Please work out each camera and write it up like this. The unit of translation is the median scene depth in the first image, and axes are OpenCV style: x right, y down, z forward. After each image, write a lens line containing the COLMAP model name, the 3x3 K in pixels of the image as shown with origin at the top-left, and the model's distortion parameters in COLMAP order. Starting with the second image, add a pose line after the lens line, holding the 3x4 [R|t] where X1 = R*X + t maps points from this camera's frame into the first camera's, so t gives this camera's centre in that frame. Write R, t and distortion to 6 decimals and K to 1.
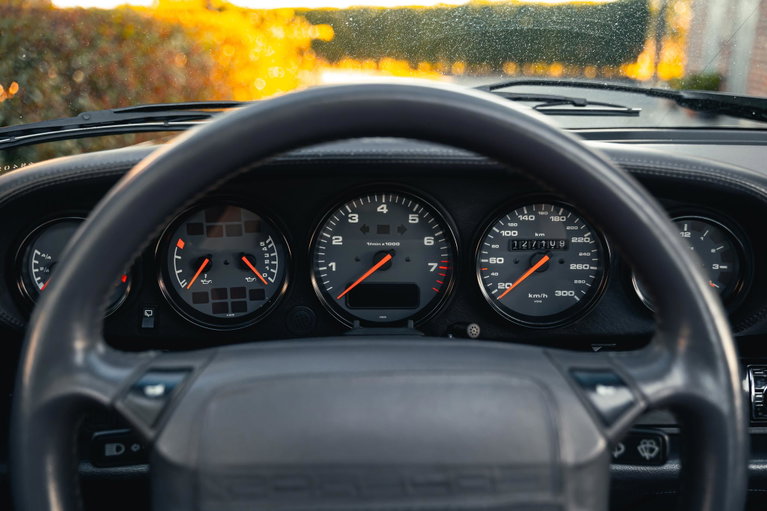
lens RADIAL K [[627.3, 0, 383.9], [0, 627.3, 255.7], [0, 0, 1]] dist [-0.001138, -0.000218]
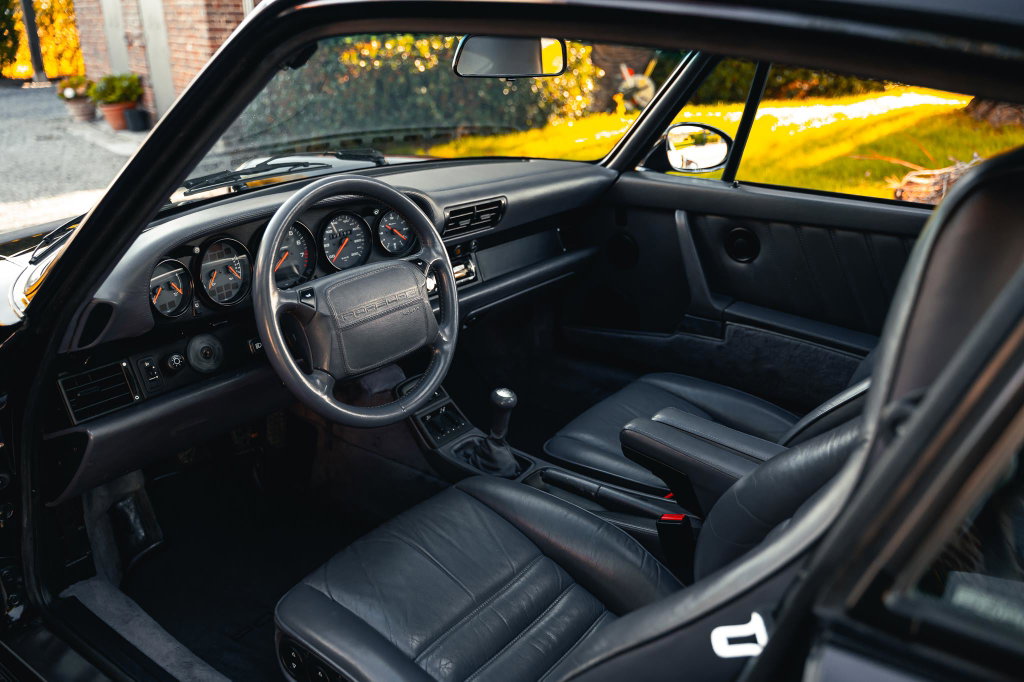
lens RADIAL K [[837.5, 0, 512.1], [0, 837.5, 340.8], [0, 0, 1]] dist [-0.001138, -0.000218]
pose [[0.607400, -0.271272, 0.746644, -1.668298], [0.242693, 0.958319, 0.150746, 0.042479], [-0.756416, 0.089642, 0.647919, -1.312764]]
